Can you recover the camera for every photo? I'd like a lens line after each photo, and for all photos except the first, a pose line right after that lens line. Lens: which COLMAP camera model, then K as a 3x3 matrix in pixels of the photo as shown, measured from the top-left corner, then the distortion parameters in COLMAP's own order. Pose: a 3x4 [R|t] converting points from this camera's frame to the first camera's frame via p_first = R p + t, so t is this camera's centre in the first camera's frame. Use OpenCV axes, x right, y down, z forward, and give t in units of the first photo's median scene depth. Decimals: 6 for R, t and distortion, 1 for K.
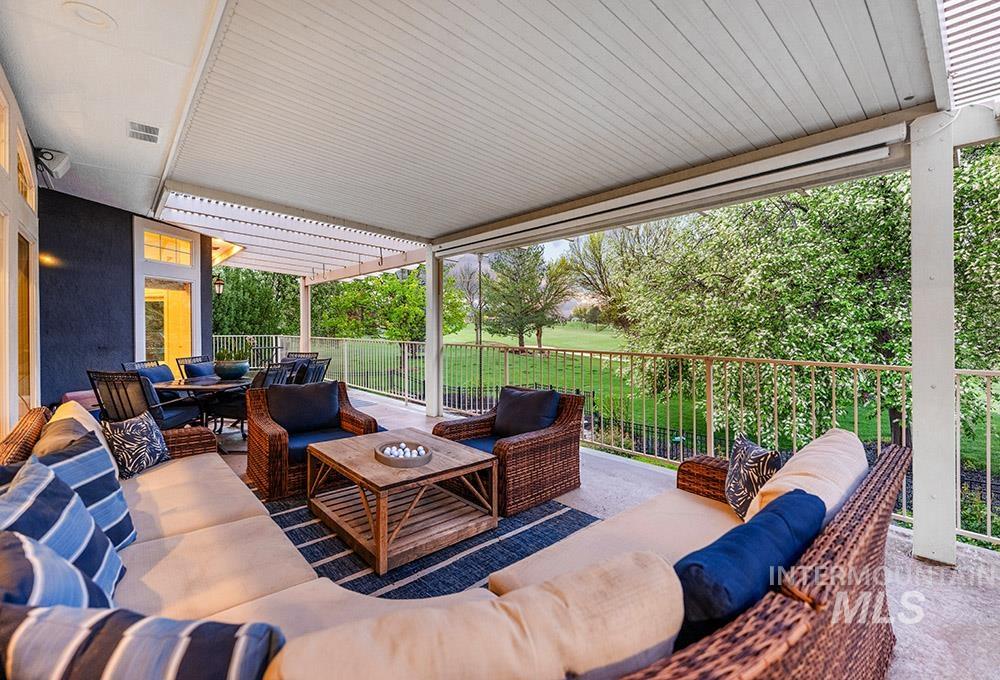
lens RADIAL K [[430.0, 0, 500.4], [0, 430.0, 323.2], [0, 0, 1]] dist [-0.001336, -0.000078]
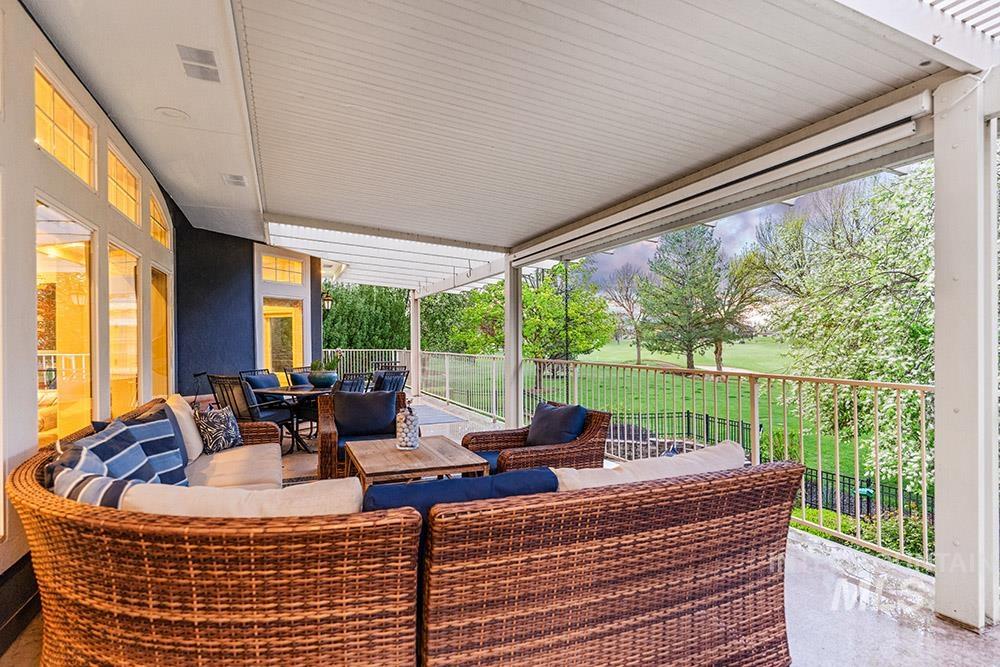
lens RADIAL K [[505.4, 0, 501.2], [0, 505.4, 340.2], [0, 0, 1]] dist [-0.001560, 0.000130]
pose [[0.950979, 0.000842, -0.309253, 0.170202], [0.000631, 0.999989, 0.004664, 0.003145], [0.309254, -0.004631, 0.950968, -0.068465]]
